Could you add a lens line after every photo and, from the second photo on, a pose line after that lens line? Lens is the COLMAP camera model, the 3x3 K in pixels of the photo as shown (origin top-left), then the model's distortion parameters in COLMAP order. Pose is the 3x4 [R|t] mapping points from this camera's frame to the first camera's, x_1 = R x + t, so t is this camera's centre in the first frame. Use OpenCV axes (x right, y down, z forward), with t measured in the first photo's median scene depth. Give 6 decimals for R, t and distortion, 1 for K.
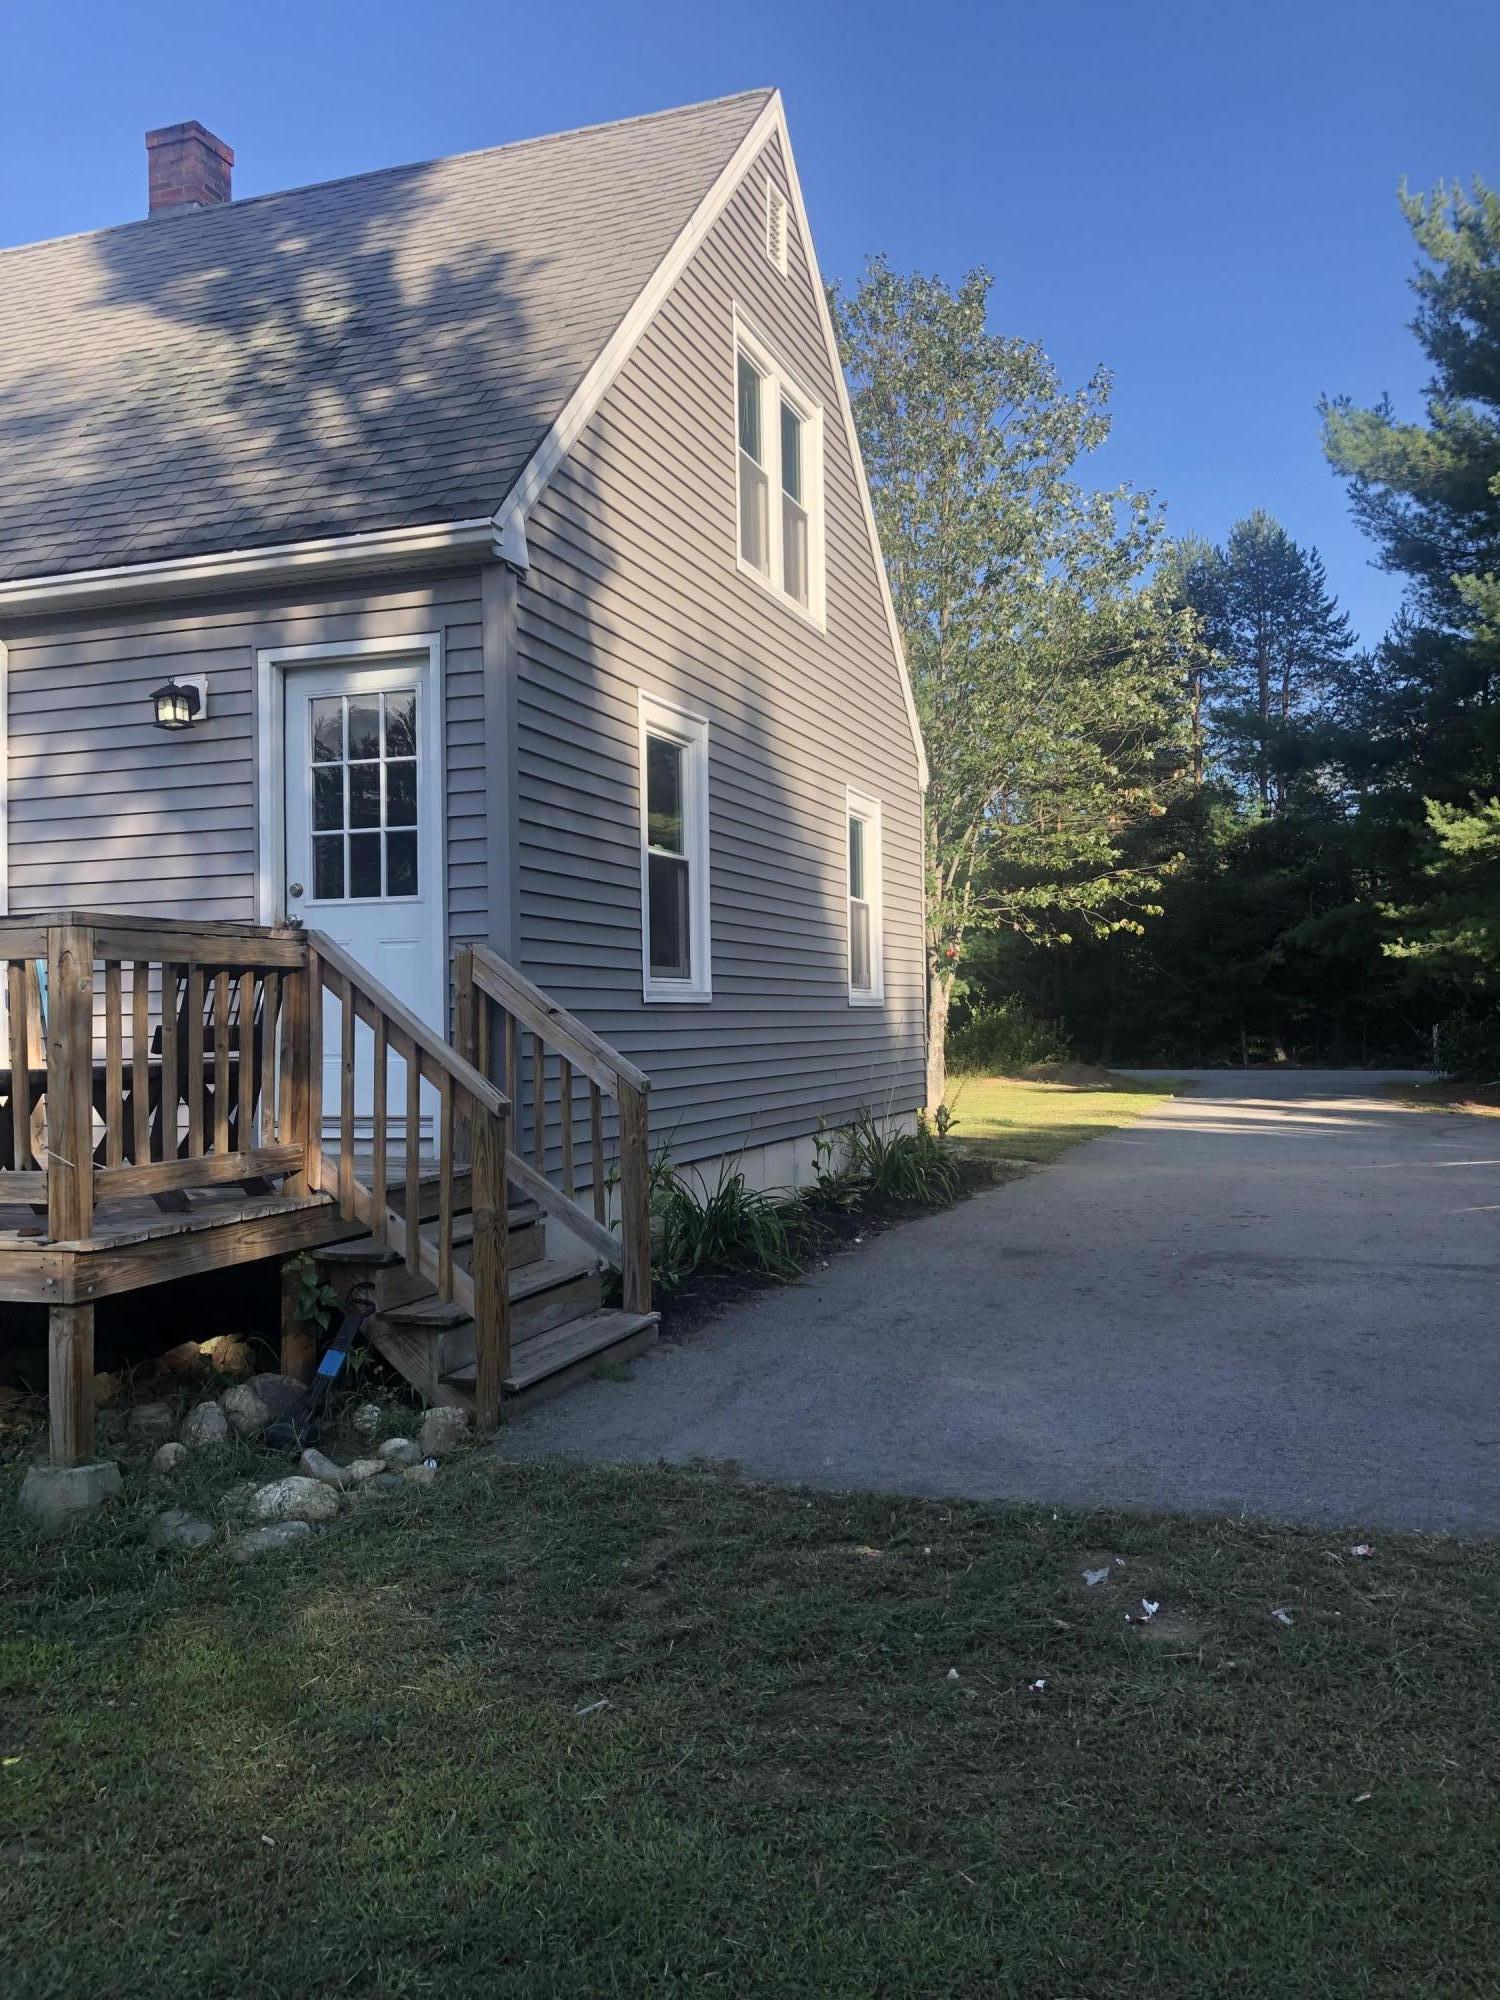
lens RADIAL K [[1644.6, 0, 747.6], [0, 1644.6, 1006.4], [0, 0, 1]] dist [0.035338, -0.057033]
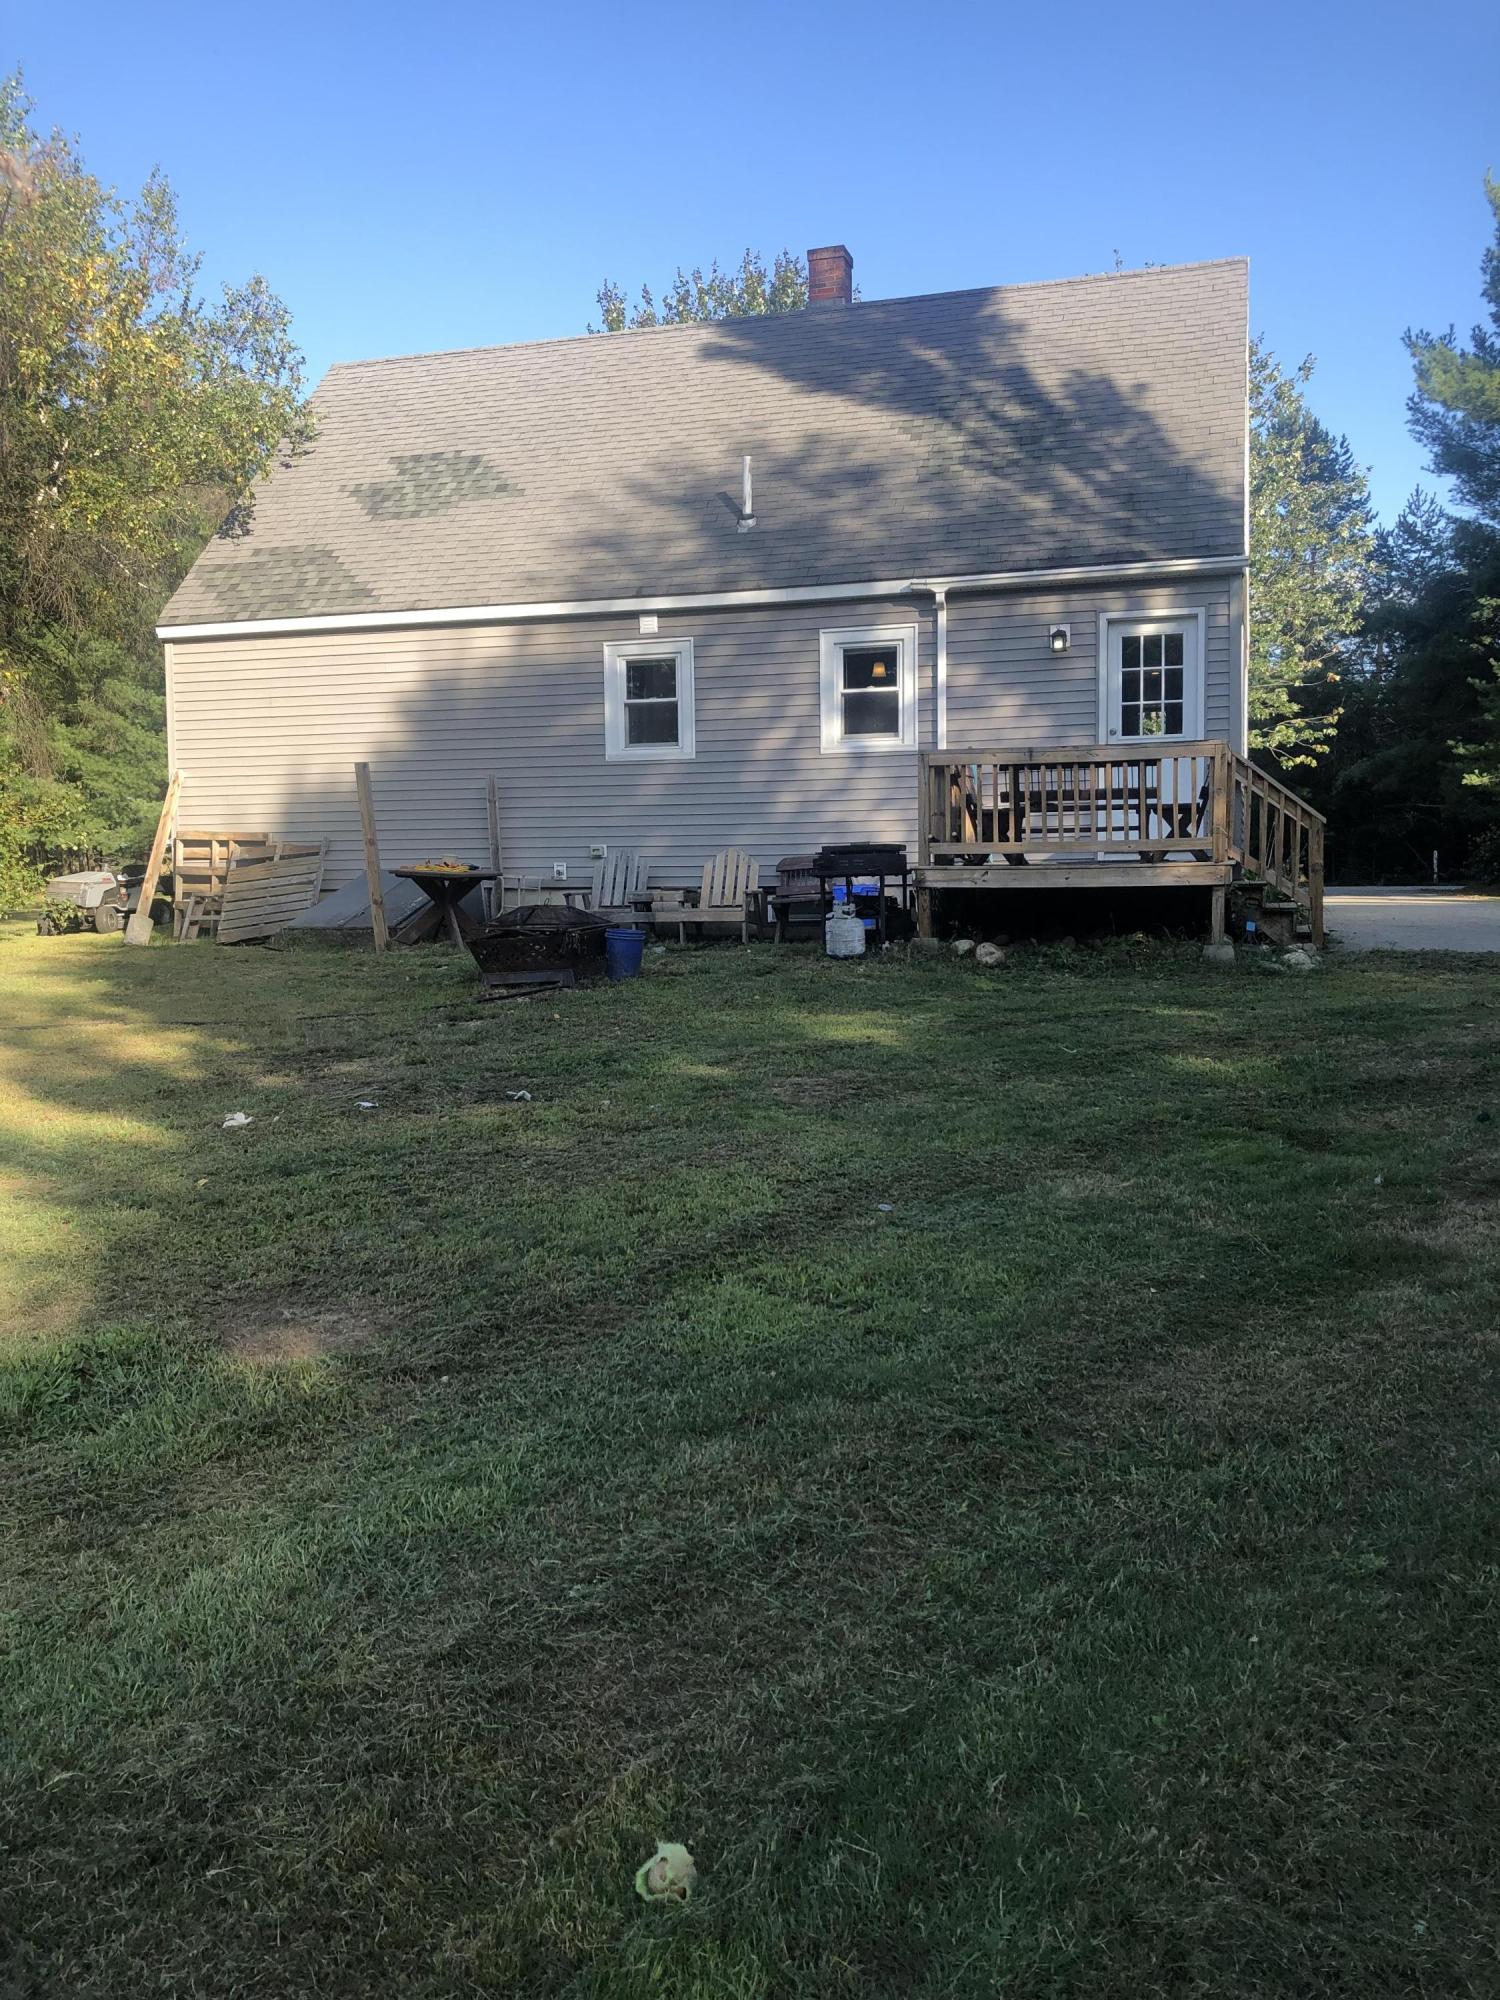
lens RADIAL K [[1644.6, 0, 760.6], [0, 1644.6, 999.0], [0, 0, 1]] dist [0.035338, -0.057033]
pose [[0.998710, -0.009916, 0.049798, -0.832570], [0.005631, 0.996326, 0.085459, 0.084071], [-0.050462, -0.085068, 0.995096, -1.061590]]
